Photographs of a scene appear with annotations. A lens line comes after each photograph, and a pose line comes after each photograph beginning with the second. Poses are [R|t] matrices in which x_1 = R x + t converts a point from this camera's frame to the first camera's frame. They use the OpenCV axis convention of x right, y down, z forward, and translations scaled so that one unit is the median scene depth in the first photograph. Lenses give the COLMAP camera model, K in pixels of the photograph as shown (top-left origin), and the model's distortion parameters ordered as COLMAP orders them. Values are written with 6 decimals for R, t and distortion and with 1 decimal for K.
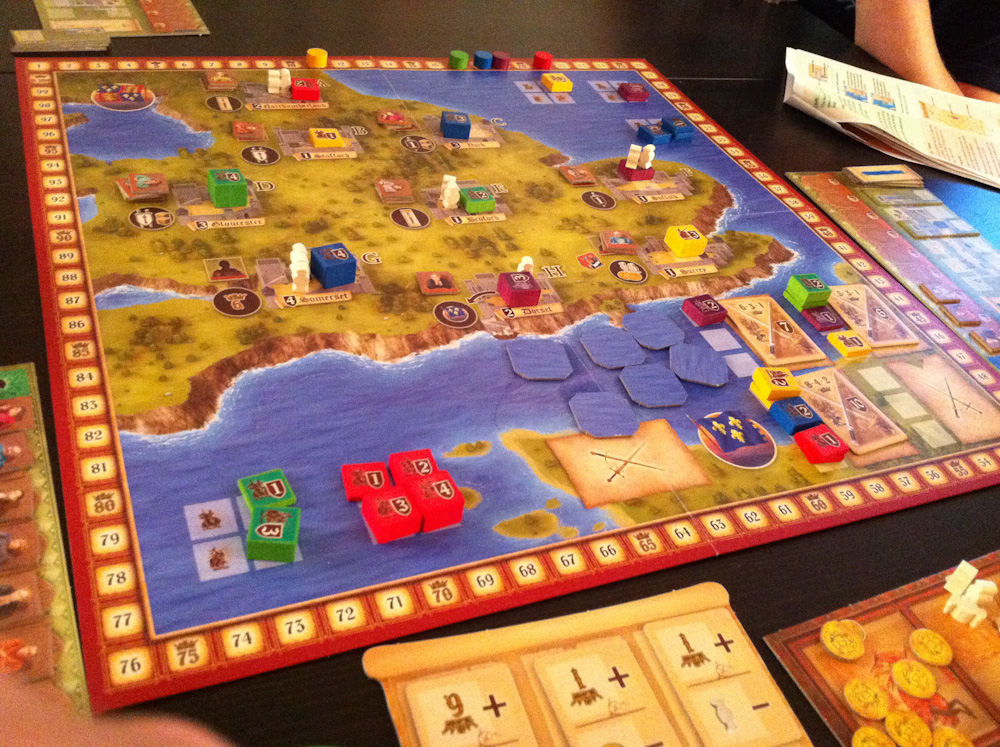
lens RADIAL K [[978.5, 0, 500.0], [0, 978.5, 373.5], [0, 0, 1]] dist [0.128137, -0.425915]
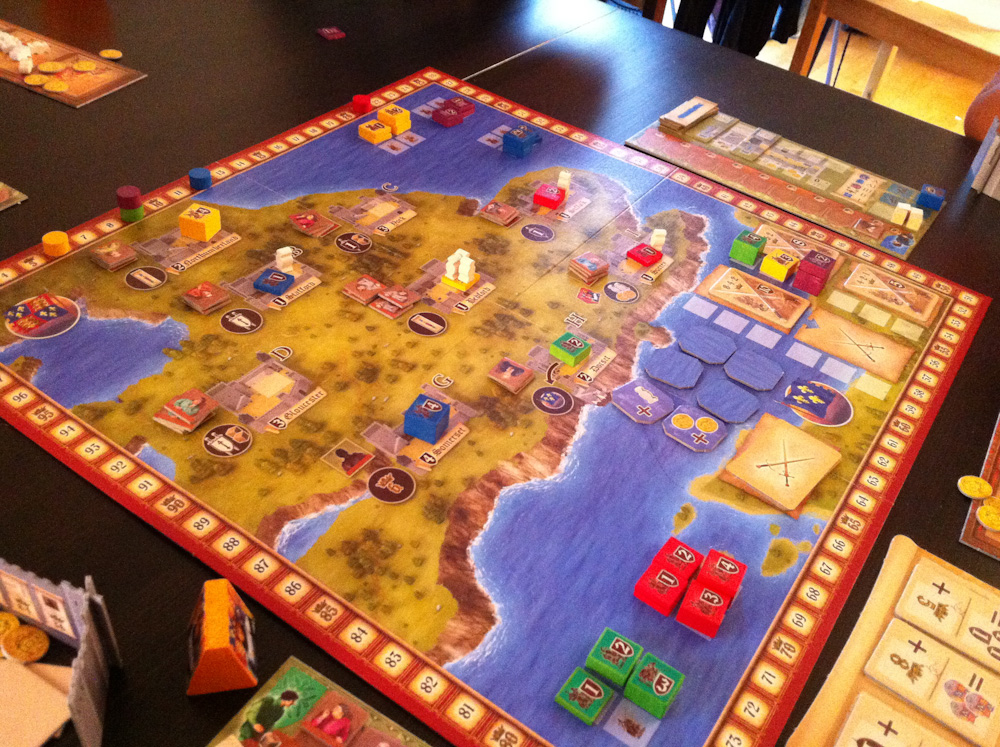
lens RADIAL K [[978.5, 0, 500.0], [0, 978.5, 373.5], [0, 0, 1]] dist [0.128137, -0.425915]
pose [[0.841391, -0.405616, 0.357124, -0.463210], [0.367323, 0.913935, 0.172614, -0.293081], [-0.396403, -0.014056, 0.917969, 0.056451]]
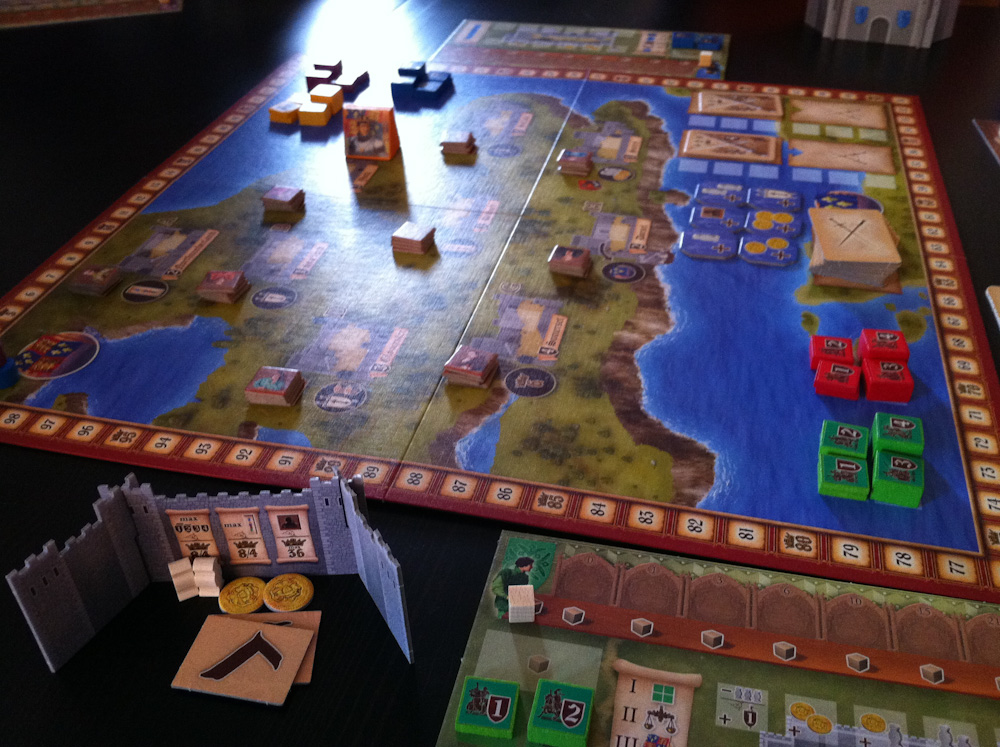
lens RADIAL K [[976.6, 0, 499.4], [0, 976.6, 392.5], [0, 0, 1]] dist [0.132232, -0.444988]
pose [[0.581244, -0.627208, 0.518426, -0.733315], [0.606448, 0.758684, 0.237947, -0.288504], [-0.542564, 0.176093, 0.821350, 0.260510]]
